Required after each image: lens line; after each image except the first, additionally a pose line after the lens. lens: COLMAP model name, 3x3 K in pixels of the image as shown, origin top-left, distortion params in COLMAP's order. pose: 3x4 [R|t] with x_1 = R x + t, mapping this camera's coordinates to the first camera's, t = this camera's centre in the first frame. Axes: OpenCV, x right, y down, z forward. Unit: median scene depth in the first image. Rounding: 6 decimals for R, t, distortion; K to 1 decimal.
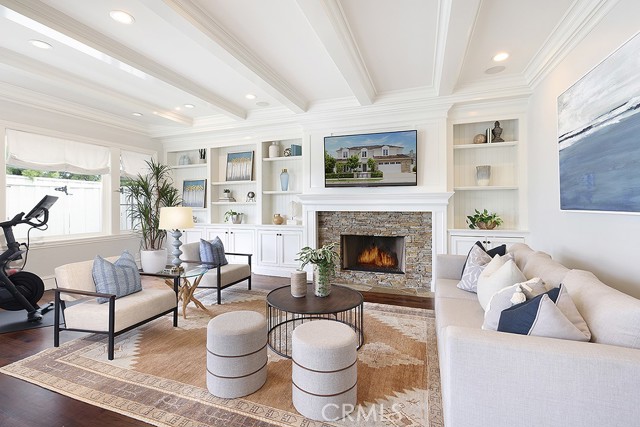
lens RADIAL K [[292.6, 0, 309.5], [0, 292.6, 199.9], [0, 0, 1]] dist [0.003880, 0.000078]
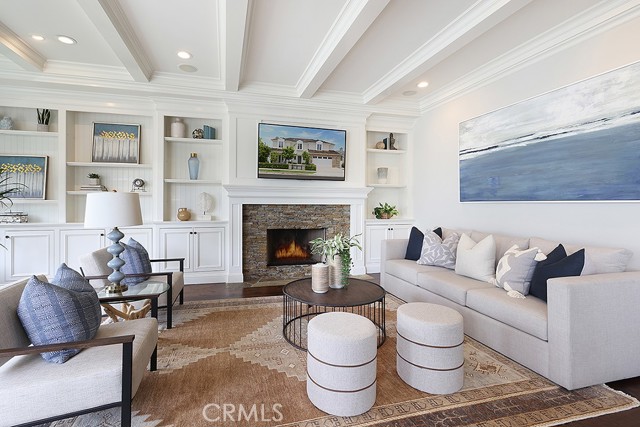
lens RADIAL K [[301.4, 0, 303.4], [0, 301.4, 196.8], [0, 0, 1]] dist [-0.001216, 0.000411]
pose [[0.811120, 0.020433, 0.584523, -0.396965], [-0.018270, 0.999787, -0.009598, 0.024292], [-0.584594, -0.002894, 0.811321, 0.163313]]
